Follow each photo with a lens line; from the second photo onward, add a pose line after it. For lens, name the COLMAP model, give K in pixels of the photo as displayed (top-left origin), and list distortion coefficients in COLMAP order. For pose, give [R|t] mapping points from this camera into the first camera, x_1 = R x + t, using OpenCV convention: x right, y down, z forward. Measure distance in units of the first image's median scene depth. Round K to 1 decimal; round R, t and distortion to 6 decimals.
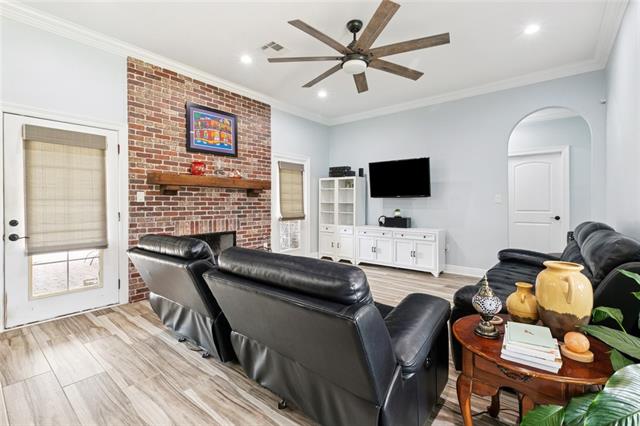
lens RADIAL K [[289.8, 0, 316.9], [0, 289.8, 206.8], [0, 0, 1]] dist [-0.003720, -0.000341]
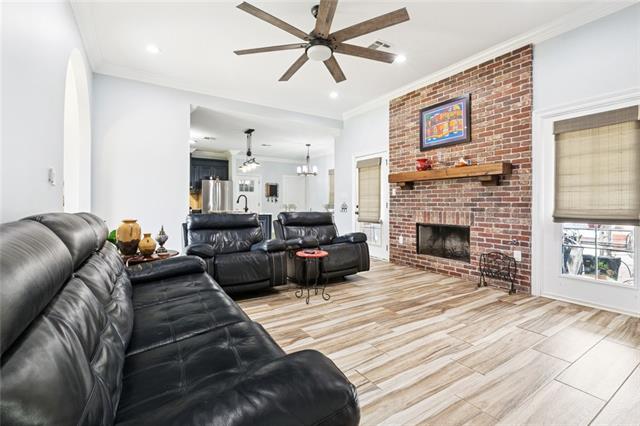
lens RADIAL K [[289.8, 0, 319.3], [0, 289.8, 199.2], [0, 0, 1]] dist [-0.003720, -0.000341]
pose [[-0.315364, -0.000015, -0.948971, 0.705633], [0.002937, 0.999995, -0.000992, 0.001155], [0.948966, -0.003100, -0.315362, 0.866122]]
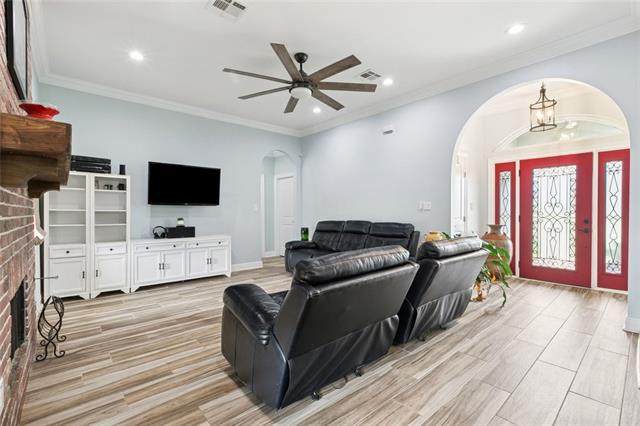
lens RADIAL K [[289.8, 0, 319.1], [0, 289.8, 218.9], [0, 0, 1]] dist [-0.003720, -0.000341]
pose [[0.166525, -0.024647, 0.985729, -0.660191], [0.013323, 0.999653, 0.022744, -0.004428], [-0.985947, 0.009345, 0.166796, 0.485418]]
